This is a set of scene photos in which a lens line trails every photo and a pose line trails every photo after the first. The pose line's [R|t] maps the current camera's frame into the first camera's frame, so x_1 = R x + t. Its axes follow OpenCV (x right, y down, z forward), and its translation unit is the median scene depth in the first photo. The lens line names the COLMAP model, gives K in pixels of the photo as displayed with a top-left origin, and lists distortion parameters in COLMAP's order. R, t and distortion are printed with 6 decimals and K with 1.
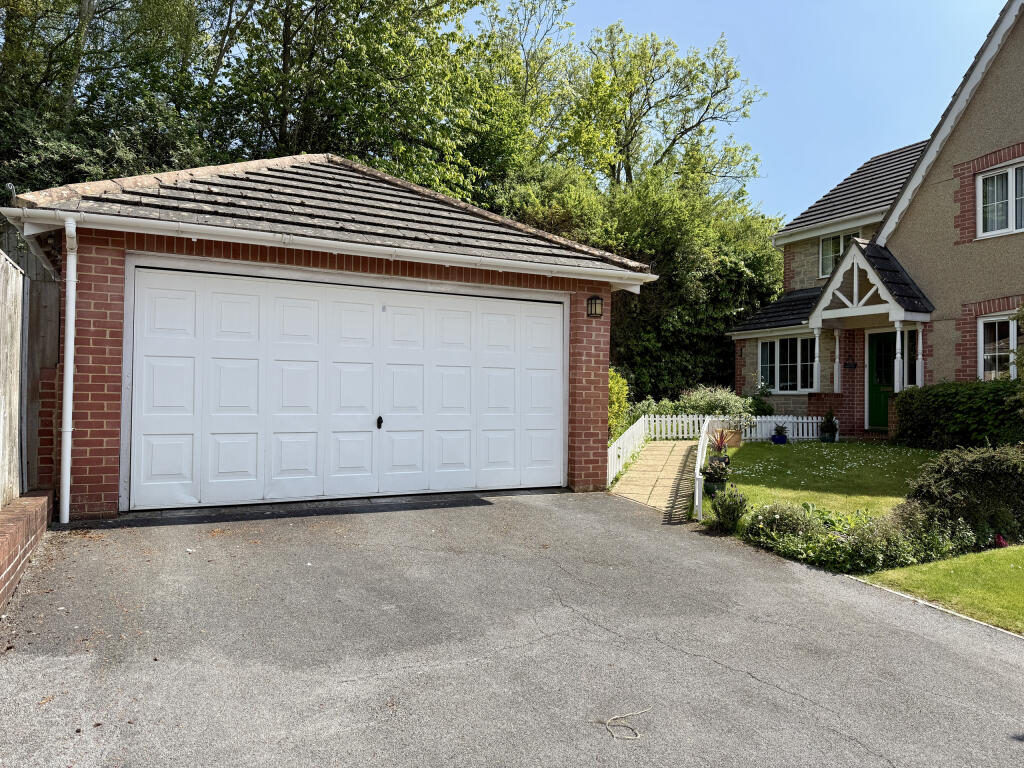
lens RADIAL K [[777.9, 0, 508.9], [0, 777.9, 392.1], [0, 0, 1]] dist [0.078772, -0.101504]
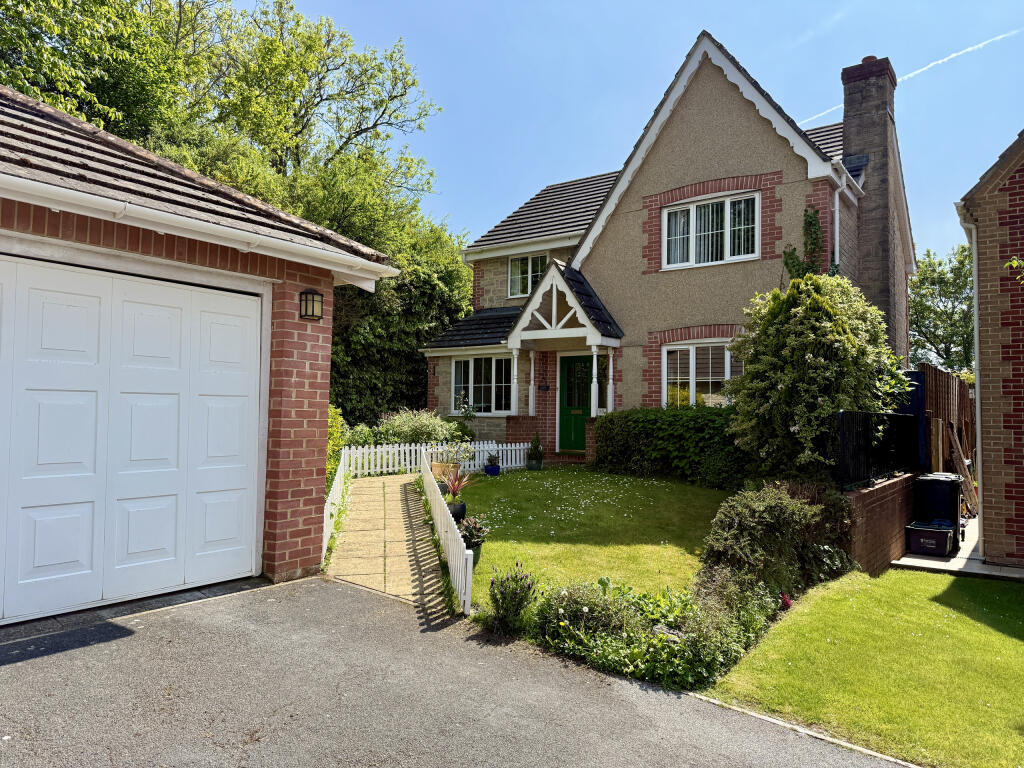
lens RADIAL K [[777.9, 0, 551.7], [0, 777.9, 383.9], [0, 0, 1]] dist [0.078772, -0.101504]
pose [[0.884313, 0.021803, 0.466385, -0.012496], [-0.009042, 0.999521, -0.029582, -0.012243], [-0.466807, 0.021942, 0.884087, 0.164830]]
